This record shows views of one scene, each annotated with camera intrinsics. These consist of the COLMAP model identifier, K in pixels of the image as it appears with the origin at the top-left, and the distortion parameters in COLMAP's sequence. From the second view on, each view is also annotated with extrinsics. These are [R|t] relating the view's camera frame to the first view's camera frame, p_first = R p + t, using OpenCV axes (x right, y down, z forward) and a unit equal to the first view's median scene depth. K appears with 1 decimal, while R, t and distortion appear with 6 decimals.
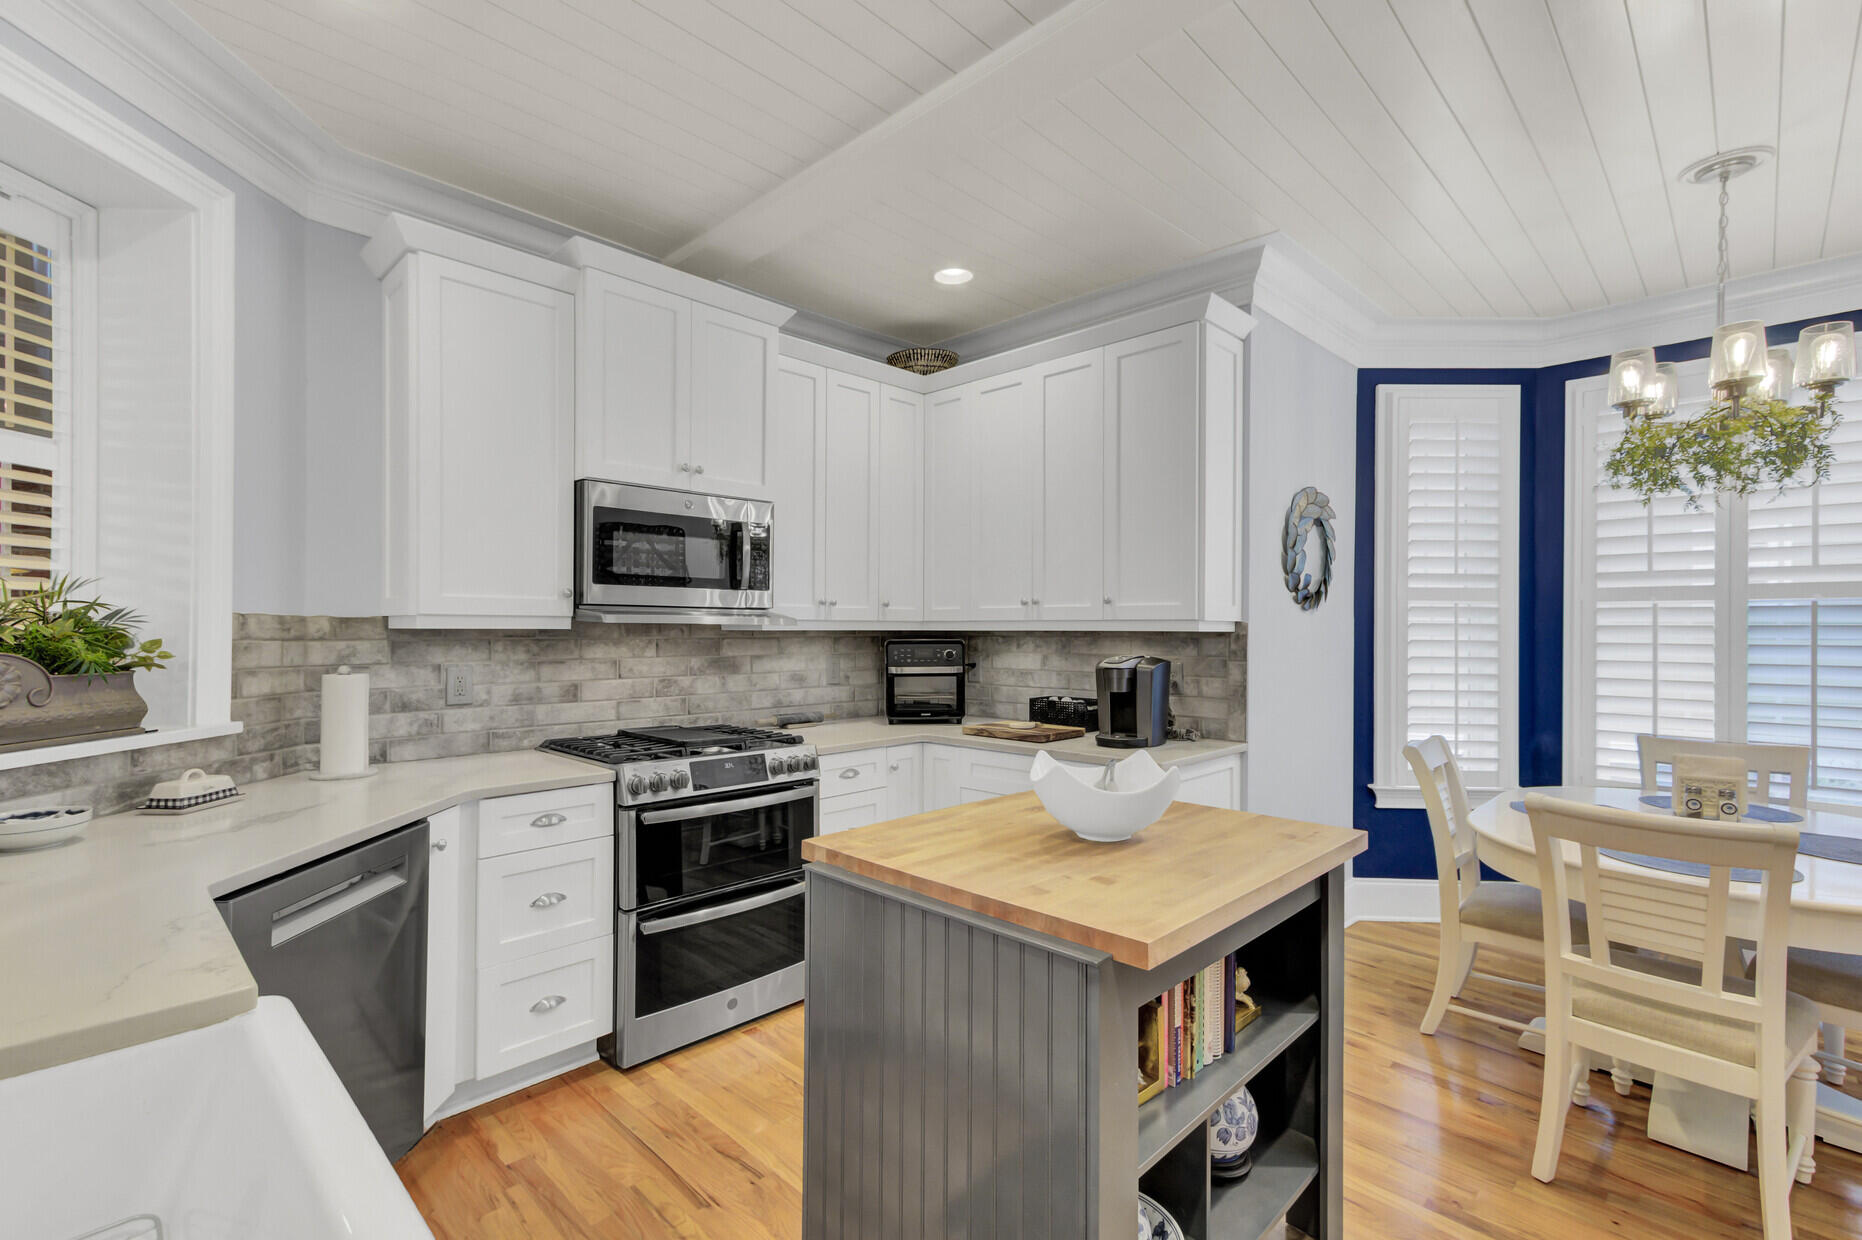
lens RADIAL K [[836.2, 0, 904.3], [0, 836.2, 623.0], [0, 0, 1]] dist [0.015676, 0.004076]
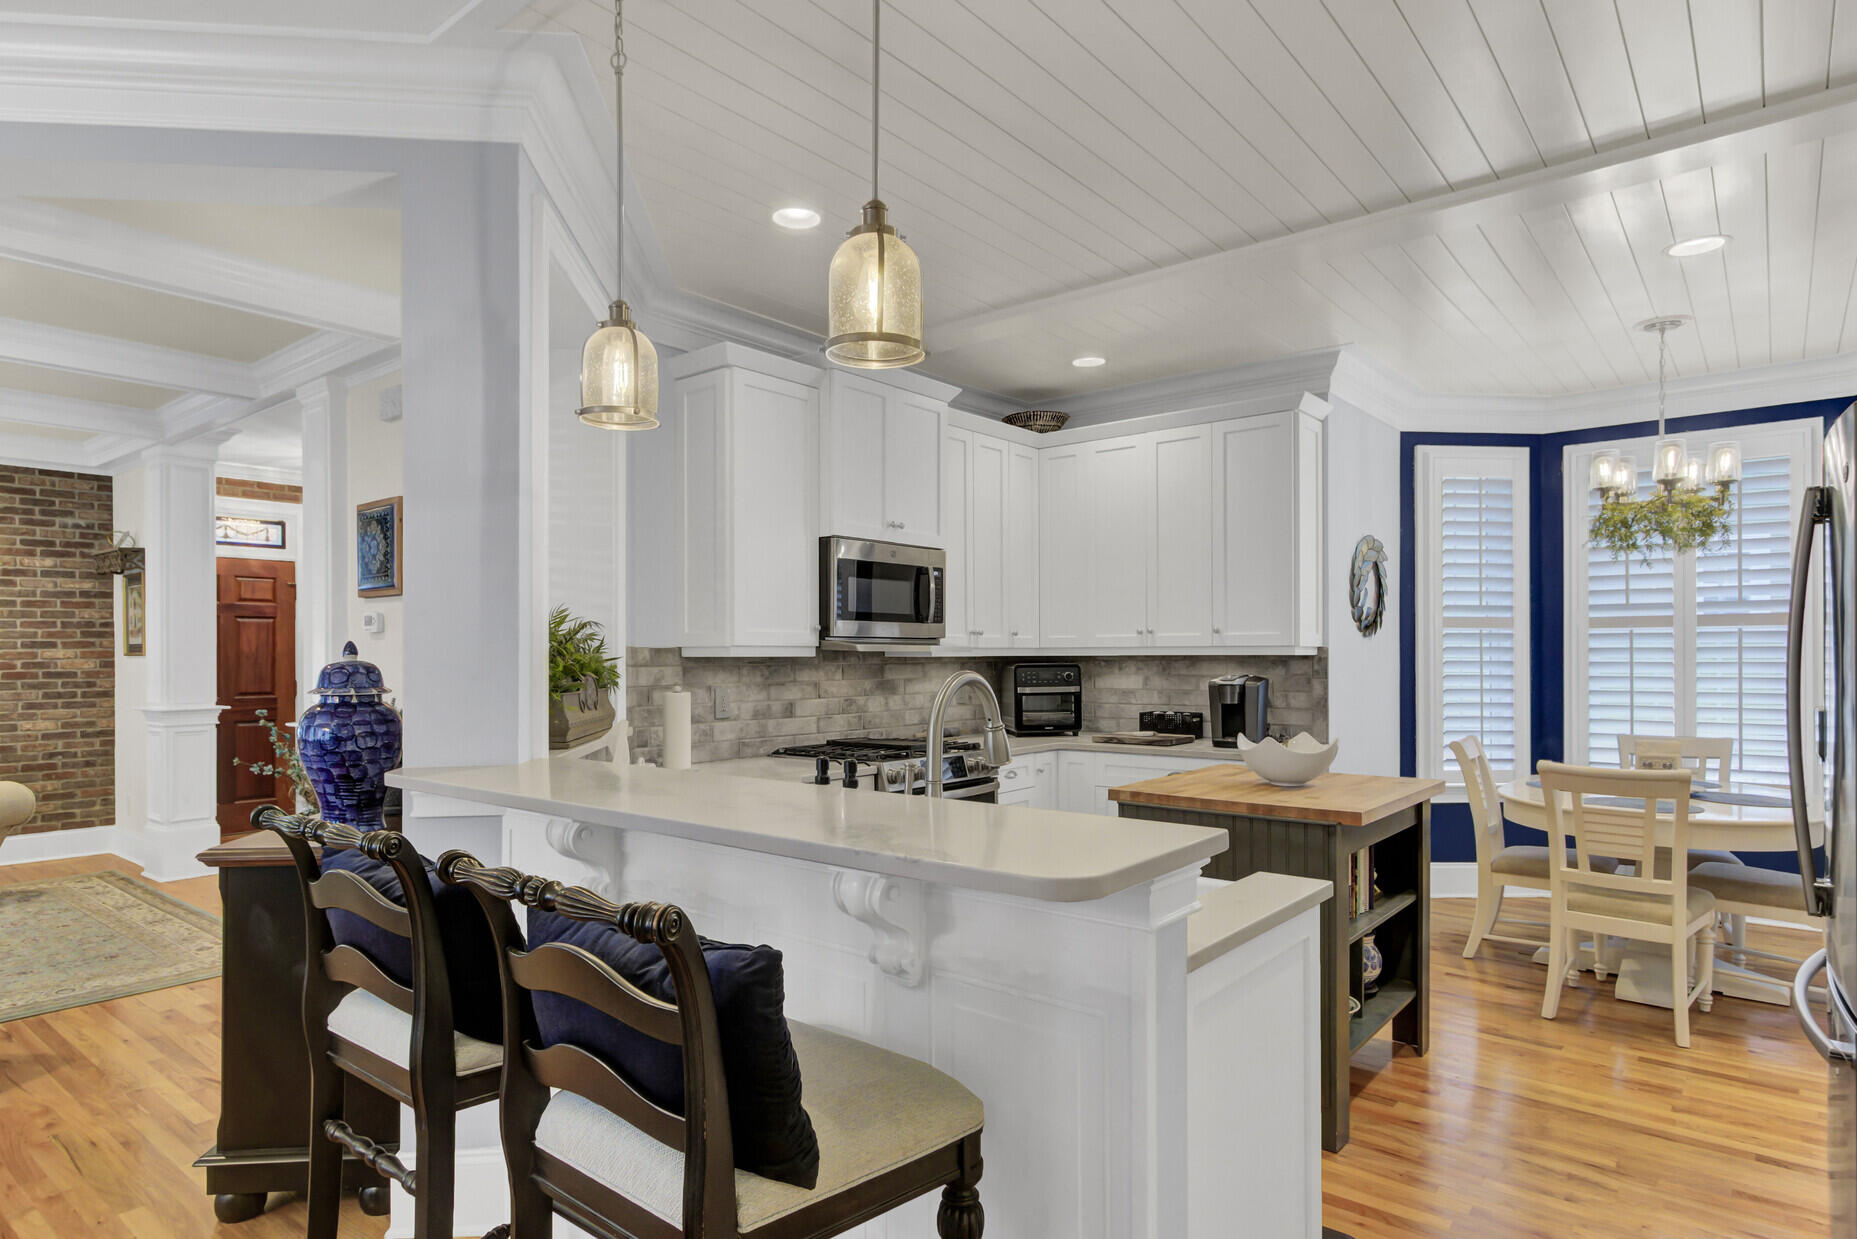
lens RADIAL K [[1030.4, 0, 905.9], [0, 1030.4, 647.2], [0, 0, 1]] dist [0.016248, -0.004153]
pose [[0.995719, -0.006381, 0.092210, -0.381656], [0.006531, 0.999978, -0.001324, -0.003244], [-0.092200, 0.001921, 0.995739, -0.505063]]
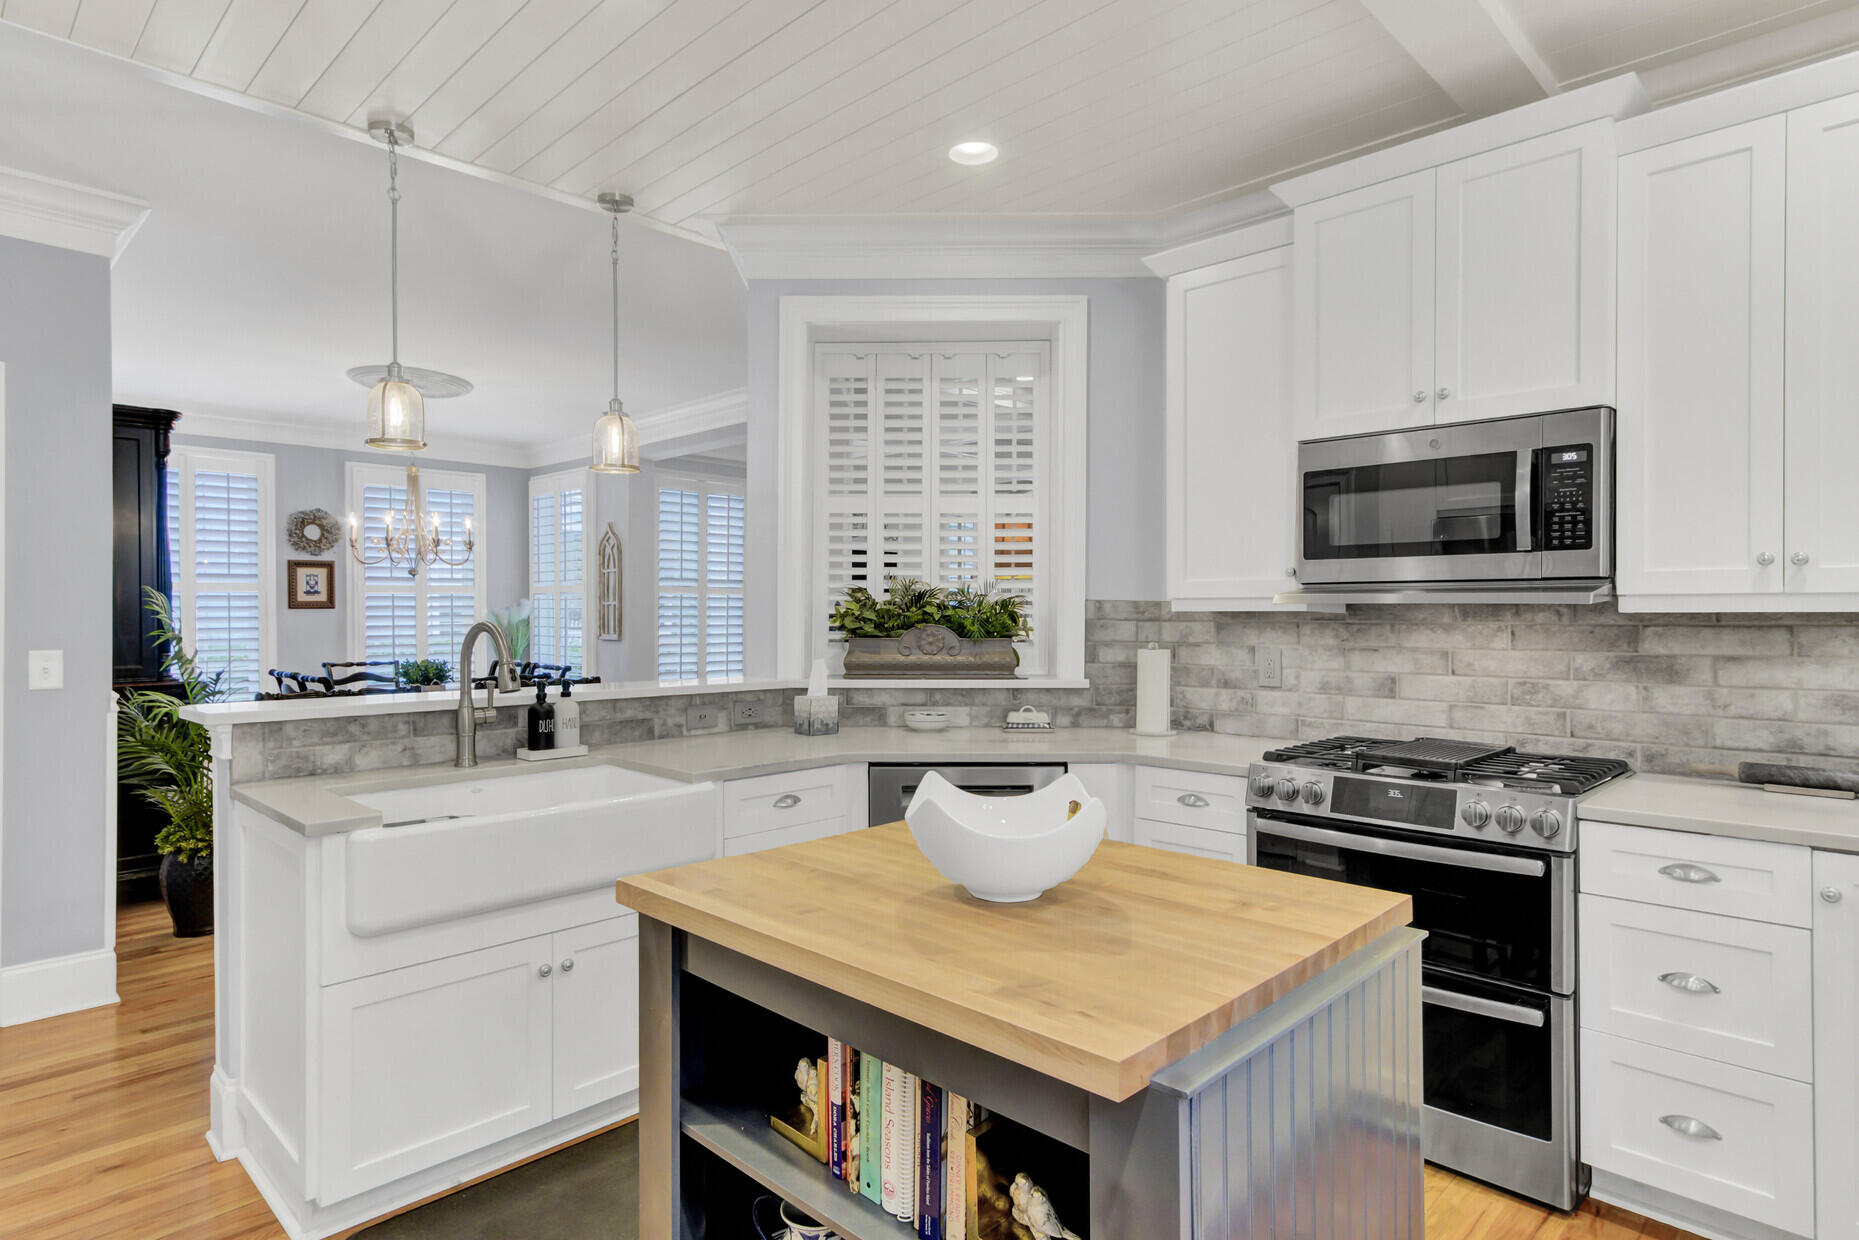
lens RADIAL K [[1015.8, 0, 916.5], [0, 1015.8, 618.2], [0, 0, 1]] dist [-0.014559, 0.009406]
pose [[0.012314, 0.001826, -0.999923, 0.645347], [0.005867, 0.999981, 0.001899, 0.009784], [0.999907, -0.005890, 0.012303, 0.535715]]
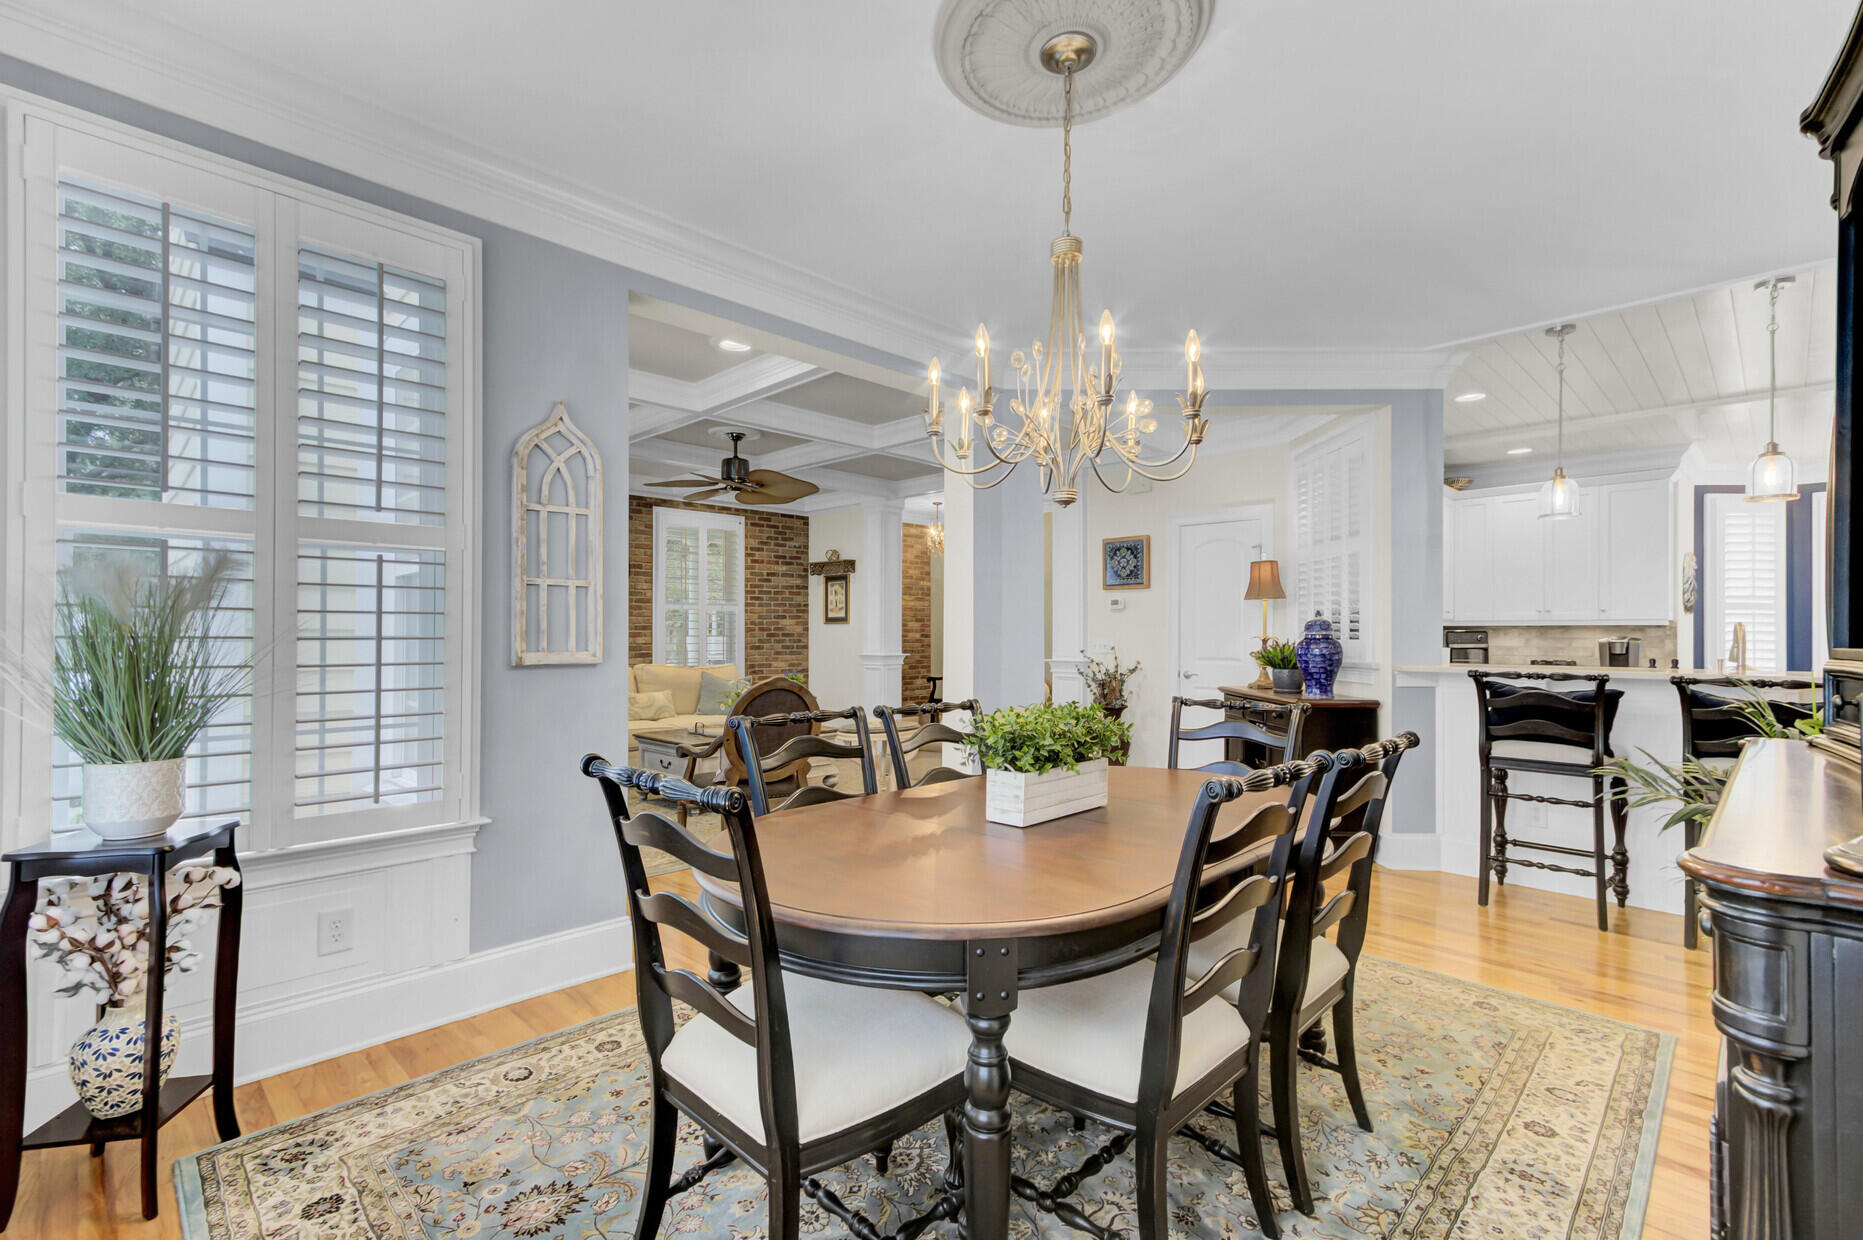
lens RADIAL K [[836.6, 0, 924.2], [0, 836.6, 629.7], [0, 0, 1]] dist [0.015676, 0.004076]
pose [[0.999988, 0.000829, -0.004920, -1.528063], [-0.000840, 0.999997, -0.002175, 0.029768], [0.004919, 0.002179, 0.999986, -1.172491]]
